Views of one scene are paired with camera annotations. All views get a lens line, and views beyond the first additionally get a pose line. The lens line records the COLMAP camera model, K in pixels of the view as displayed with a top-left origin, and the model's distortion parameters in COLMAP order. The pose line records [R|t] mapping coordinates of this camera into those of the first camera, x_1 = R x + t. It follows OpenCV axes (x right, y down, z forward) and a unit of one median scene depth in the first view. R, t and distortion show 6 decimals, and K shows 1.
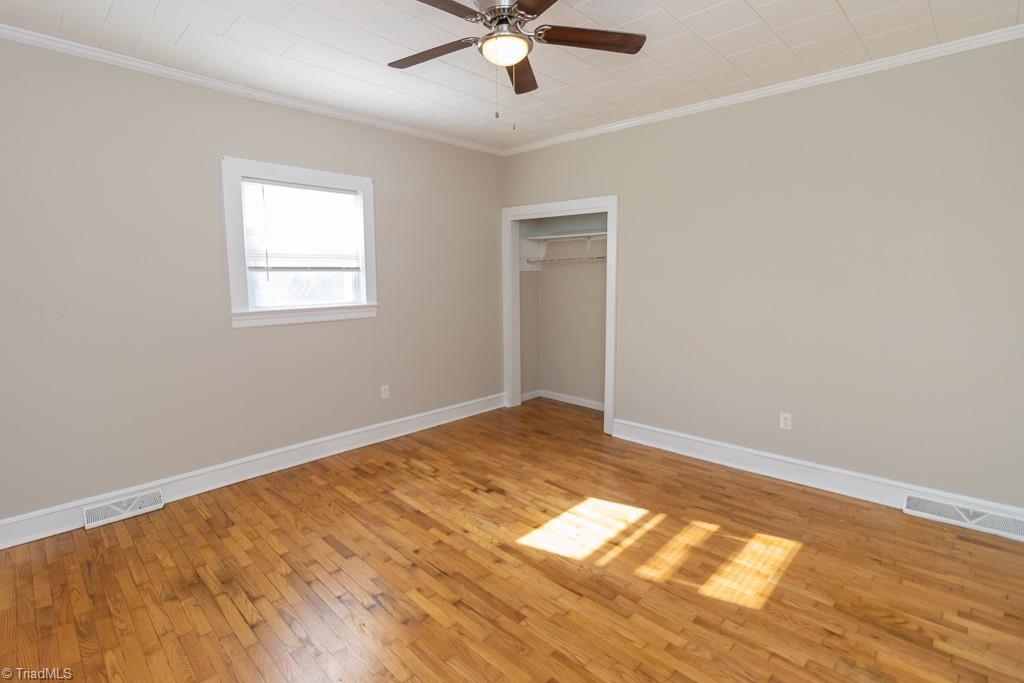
lens RADIAL K [[489.8, 0, 508.4], [0, 489.8, 327.1], [0, 0, 1]] dist [-0.003169, 0.000728]
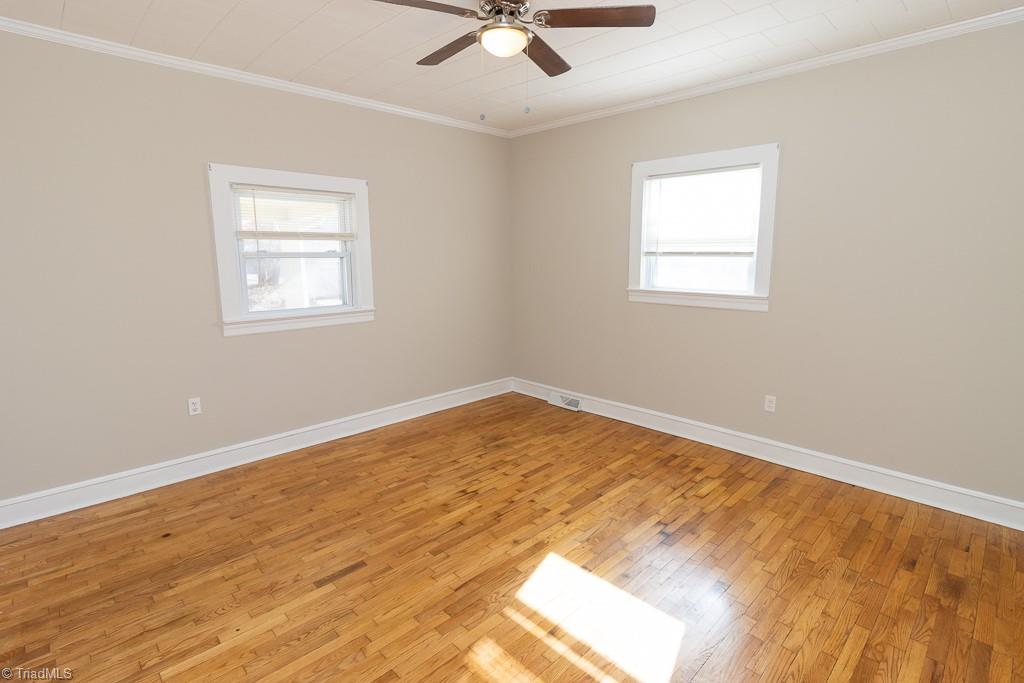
lens RADIAL K [[489.8, 0, 508.4], [0, 489.8, 327.1], [0, 0, 1]] dist [-0.003169, 0.000728]
pose [[-0.016748, 0.160650, -0.986869, 0.734982], [-0.104241, 0.981349, 0.161520, -0.108752], [0.994411, 0.105578, 0.000310, 0.732977]]
